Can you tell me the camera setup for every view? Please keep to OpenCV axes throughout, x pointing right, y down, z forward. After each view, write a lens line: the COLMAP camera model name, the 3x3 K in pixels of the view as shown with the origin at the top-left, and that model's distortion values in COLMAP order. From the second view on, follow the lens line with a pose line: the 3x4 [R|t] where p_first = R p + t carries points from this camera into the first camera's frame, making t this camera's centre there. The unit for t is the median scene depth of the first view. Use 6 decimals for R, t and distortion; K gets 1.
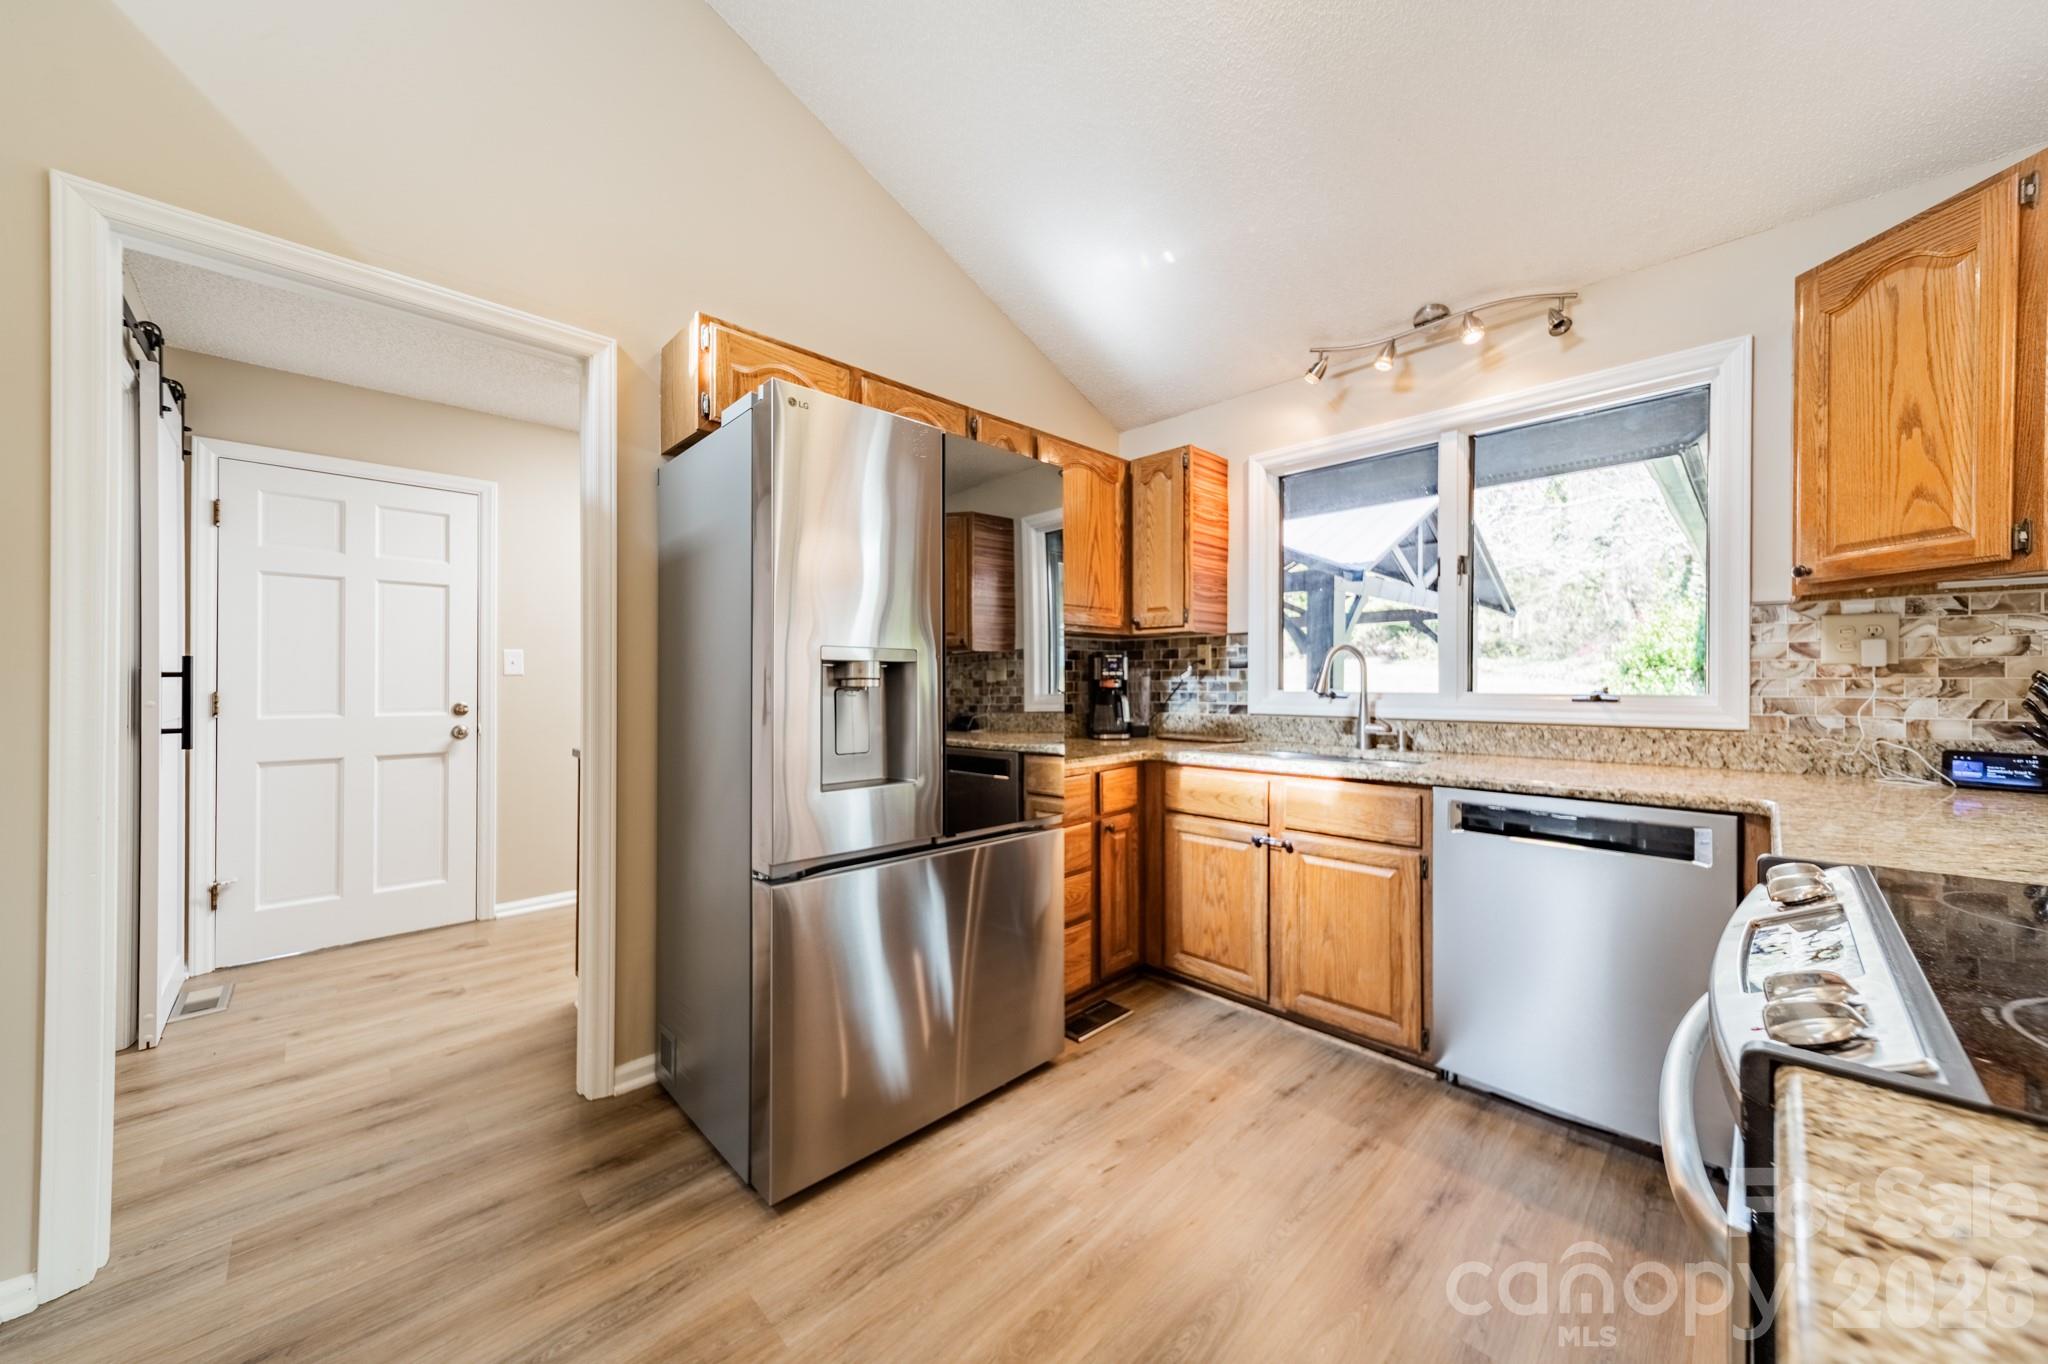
lens RADIAL K [[718.9, 0, 1033.8], [0, 718.9, 681.1], [0, 0, 1]] dist [0.006502, 0.000064]
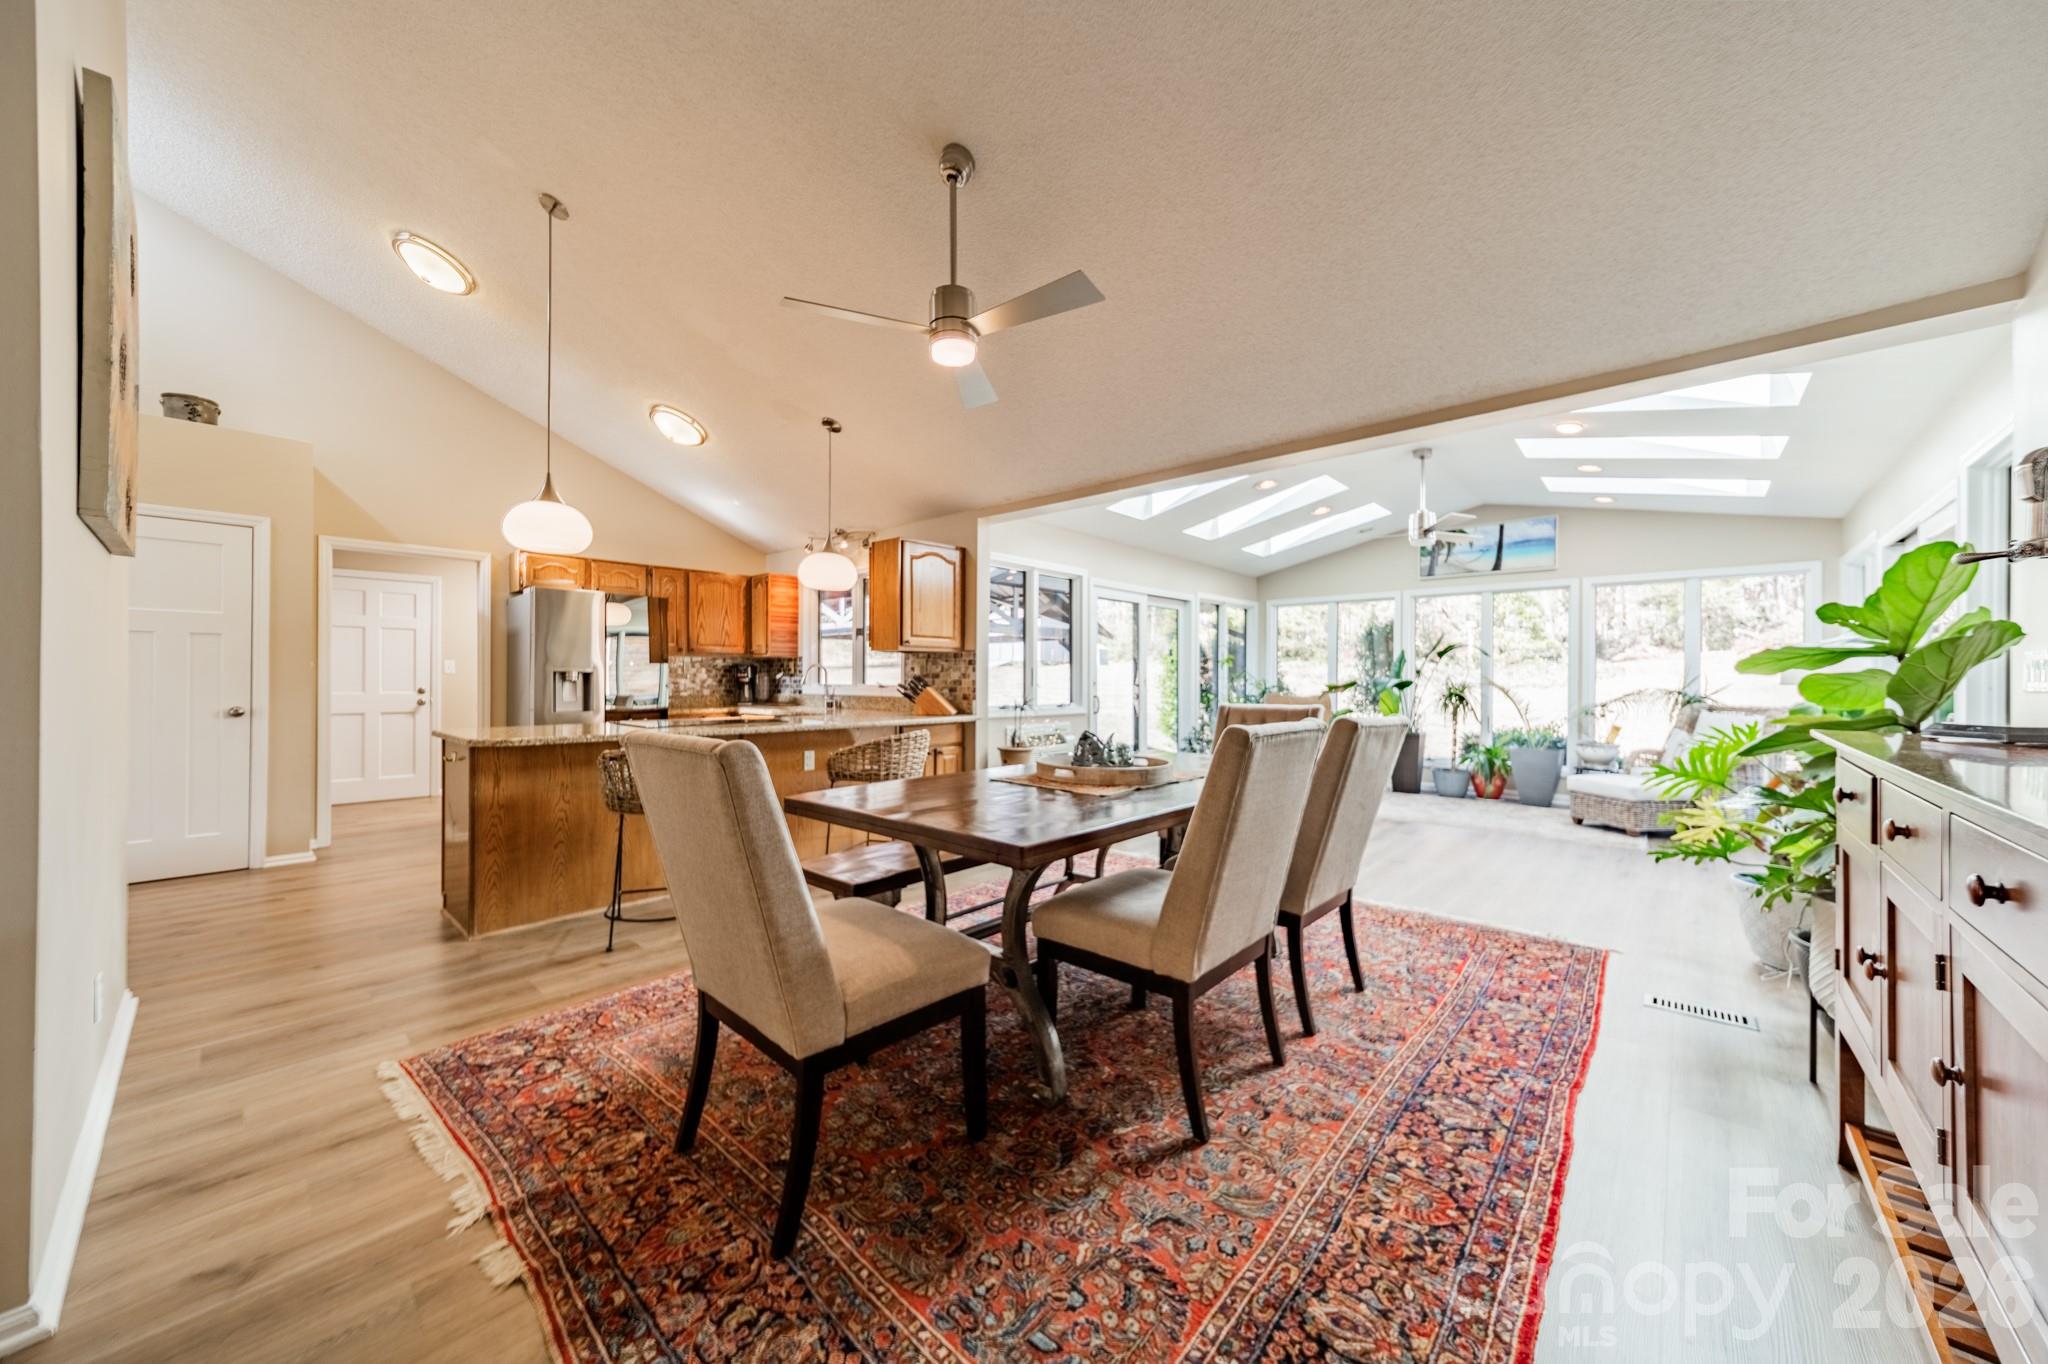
lens RADIAL K [[718.9, 0, 1033.8], [0, 718.9, 681.1], [0, 0, 1]] dist [0.006502, 0.000064]
pose [[0.998167, 0.005666, 0.060251, 0.856154], [-0.005904, 0.999975, 0.003771, -0.006423], [-0.060229, -0.004120, 0.998176, -1.209592]]
